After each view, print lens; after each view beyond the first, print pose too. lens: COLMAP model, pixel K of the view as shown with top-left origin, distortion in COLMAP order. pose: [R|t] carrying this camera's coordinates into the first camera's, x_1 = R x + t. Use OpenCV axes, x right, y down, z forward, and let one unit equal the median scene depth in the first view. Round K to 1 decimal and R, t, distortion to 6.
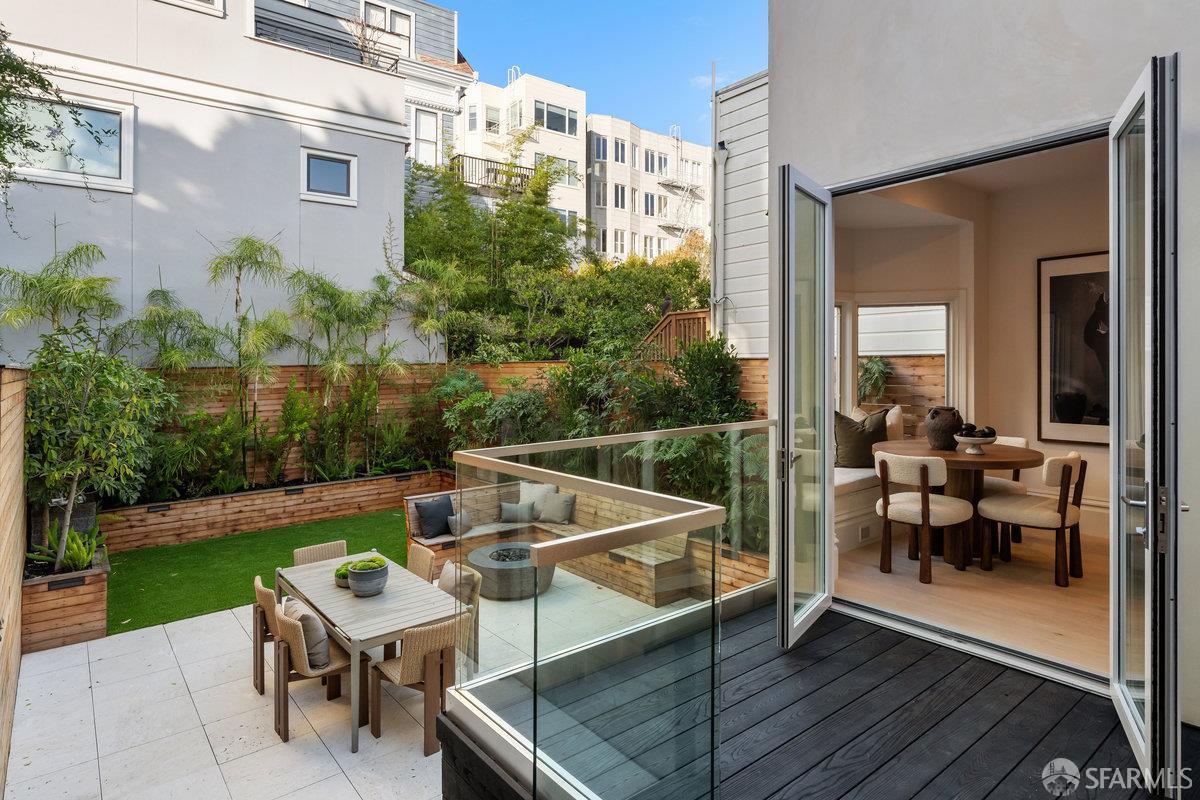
lens RADIAL K [[673.1, 0, 599.5], [0, 673.1, 362.9], [0, 0, 1]] dist [0.000267, -0.000006]
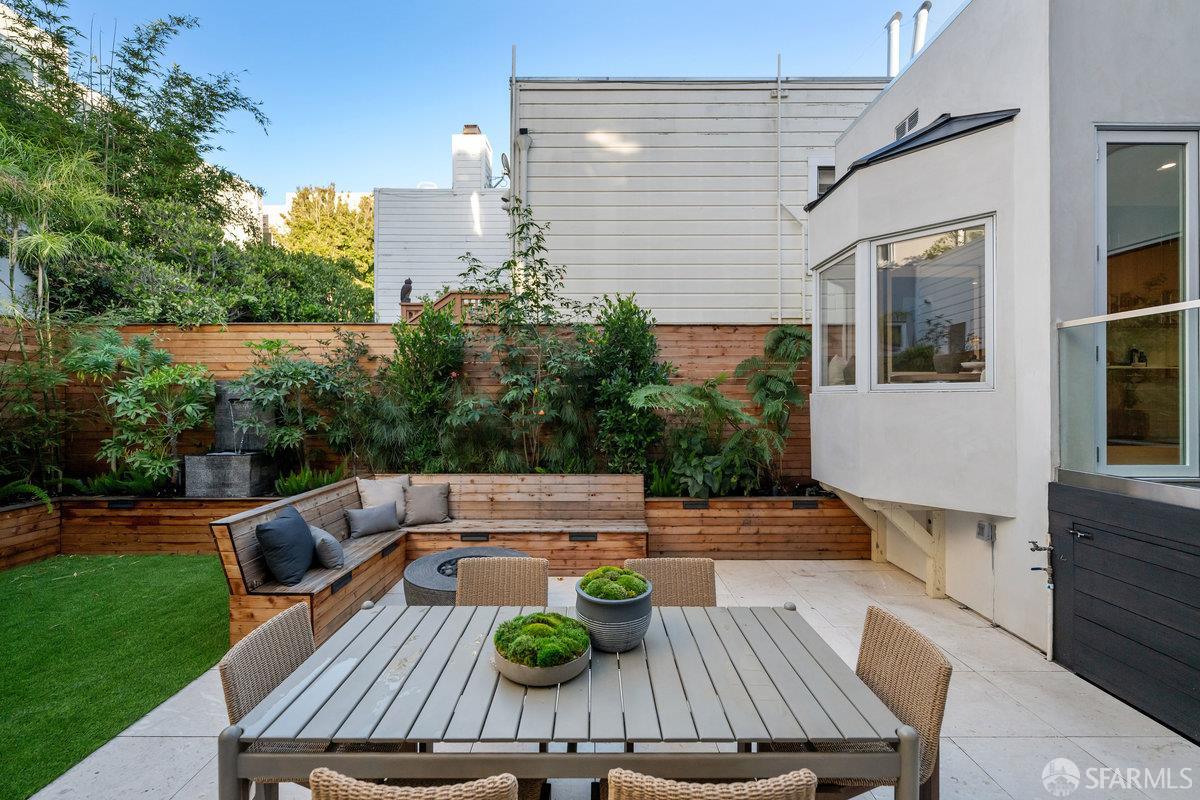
lens RADIAL K [[493.2, 0, 600.0], [0, 493.2, 400.0], [0, 0, 1]] dist [-0.002126, -0.000116]
pose [[0.622517, 0.003098, 0.782601, -0.333286], [-0.003616, 0.999993, -0.001082, 0.086246], [-0.782598, -0.002156, 0.622523, 0.439531]]
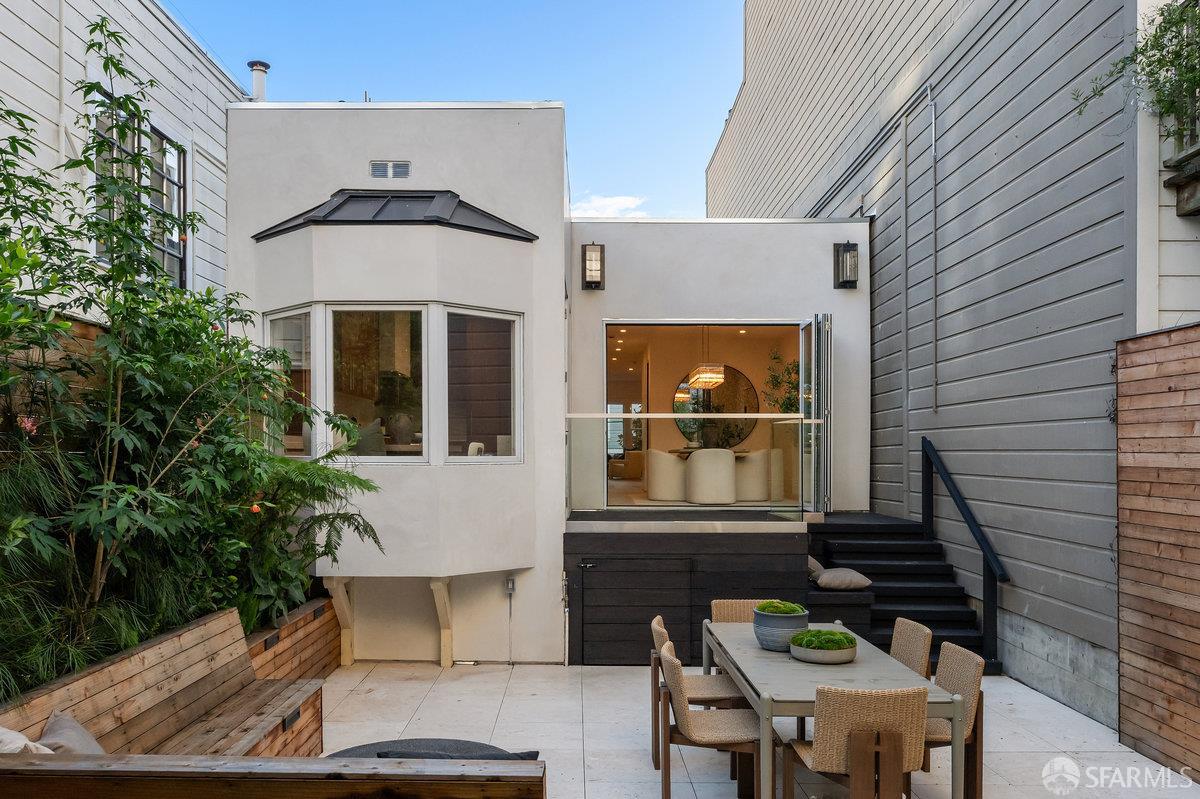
lens RADIAL K [[928.1, 0, 594.8], [0, 928.1, 423.7], [0, 0, 1]] dist [-0.001138, -0.000511]
pose [[-0.782205, 0.022038, 0.622631, -0.428595], [-0.000009, 0.999374, -0.035384, 0.071569], [-0.623021, -0.027683, -0.781715, 1.036482]]
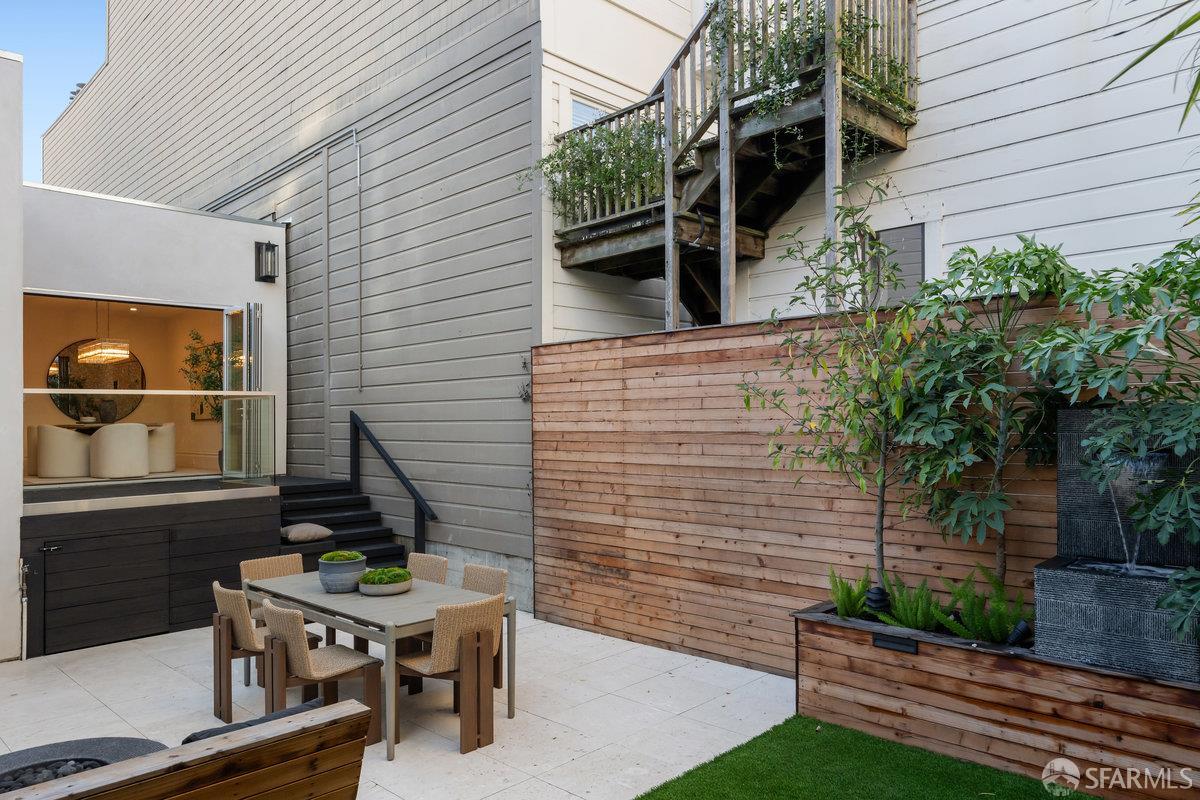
lens RADIAL K [[784.6, 0, 601.9], [0, 784.6, 383.4], [0, 0, 1]] dist [-0.000206, -0.002733]
pose [[-0.992290, 0.012382, -0.123315, -0.290957], [0.018221, 0.998760, -0.046340, 0.068231], [0.122588, -0.048230, -0.991285, 1.110816]]
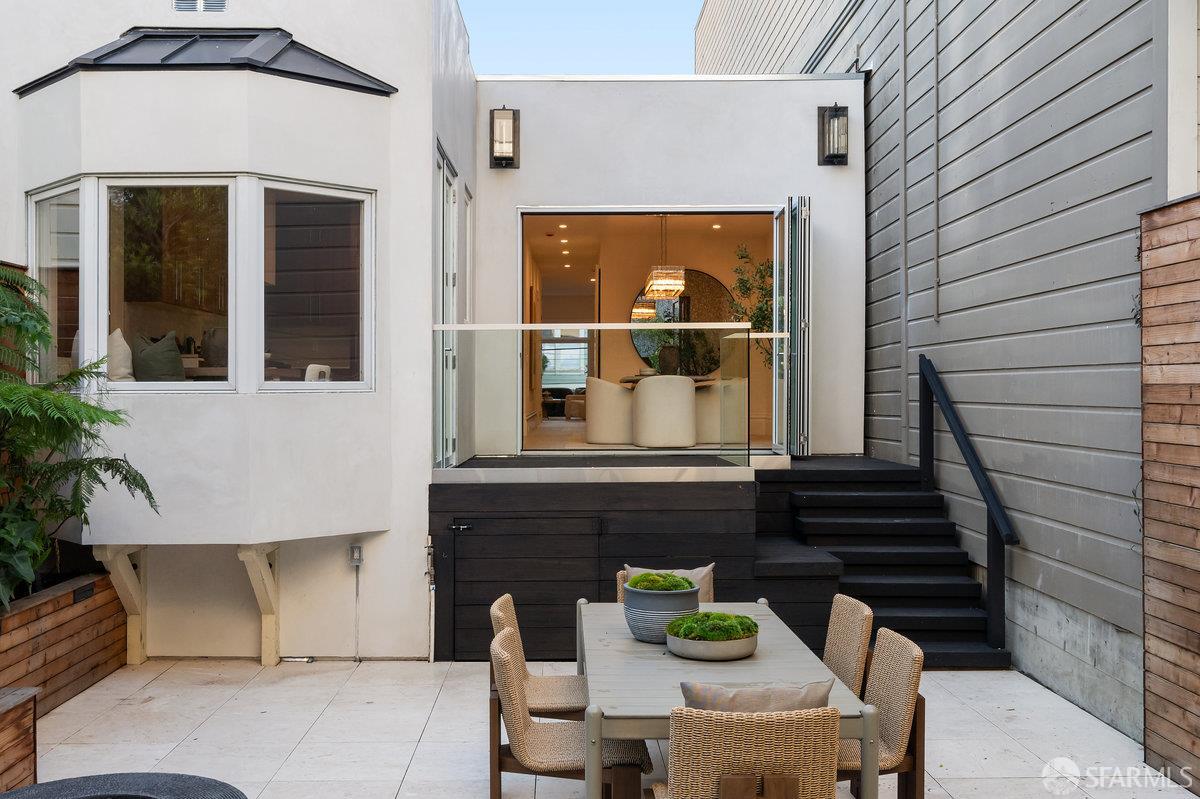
lens RADIAL K [[1150.5, 0, 598.9], [0, 1150.5, 355.6], [0, 0, 1]] dist [-0.000943, 0.002905]
pose [[-0.789747, 0.026919, 0.612842, -0.450088], [0.006932, 0.999365, -0.034964, 0.081681], [-0.613394, -0.023364, -0.789431, 0.942291]]
